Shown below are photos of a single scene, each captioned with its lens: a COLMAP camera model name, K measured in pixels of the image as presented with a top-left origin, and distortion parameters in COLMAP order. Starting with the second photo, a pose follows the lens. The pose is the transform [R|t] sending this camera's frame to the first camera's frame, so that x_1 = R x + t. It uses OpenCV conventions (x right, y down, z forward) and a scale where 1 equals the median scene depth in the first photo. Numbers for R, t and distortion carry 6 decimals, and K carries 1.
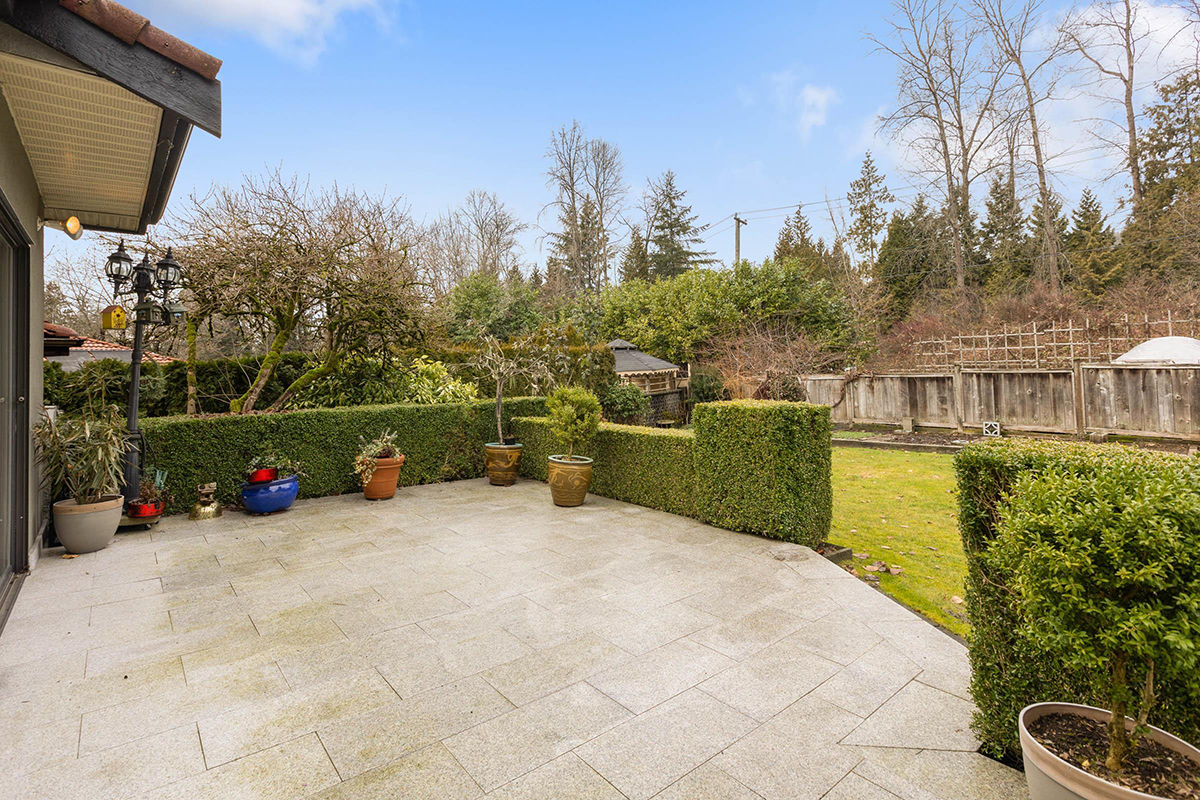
lens RADIAL K [[589.5, 0, 582.1], [0, 589.5, 337.9], [0, 0, 1]] dist [-0.001394, -0.000094]
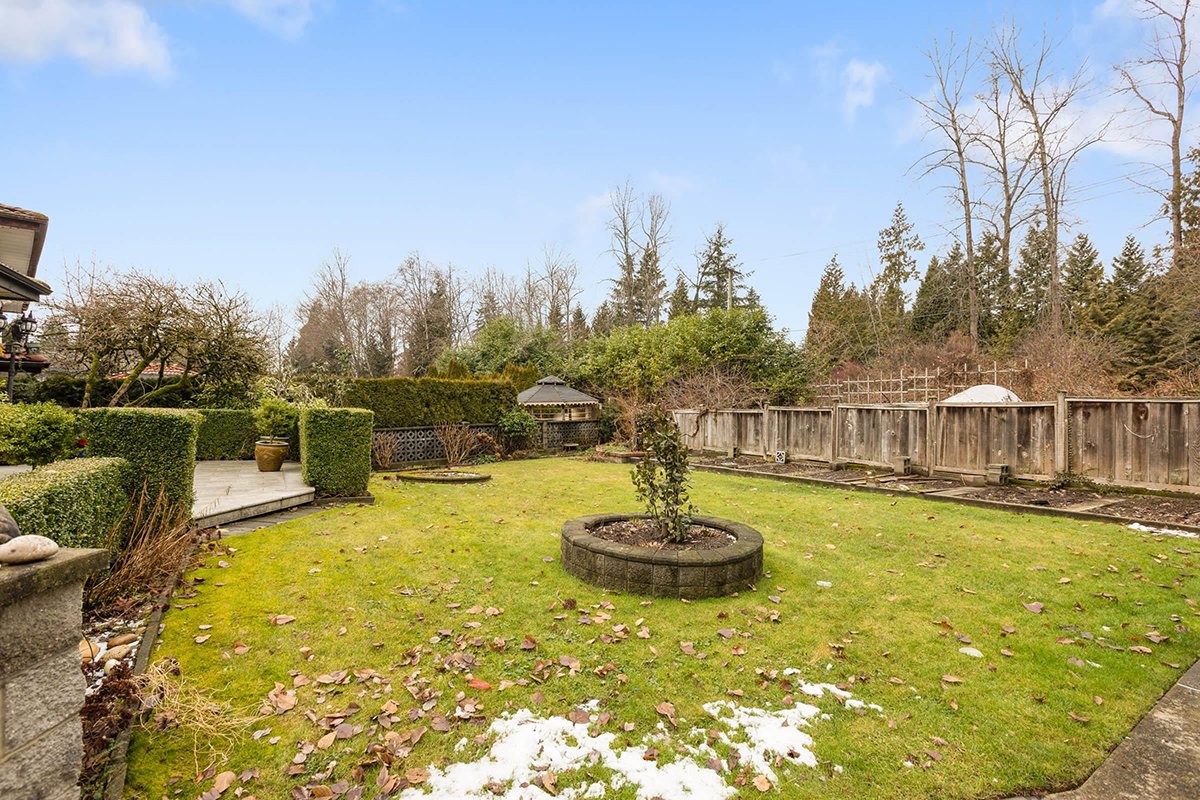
lens RADIAL K [[561.3, 0, 600.0], [0, 561.3, 400.0], [0, 0, 1]] dist [0.000564, -0.000094]
pose [[0.990177, 0.031160, -0.136303, 0.164613], [-0.025480, 0.998741, 0.043221, -0.000186], [0.137478, -0.039323, 0.989724, -0.059556]]
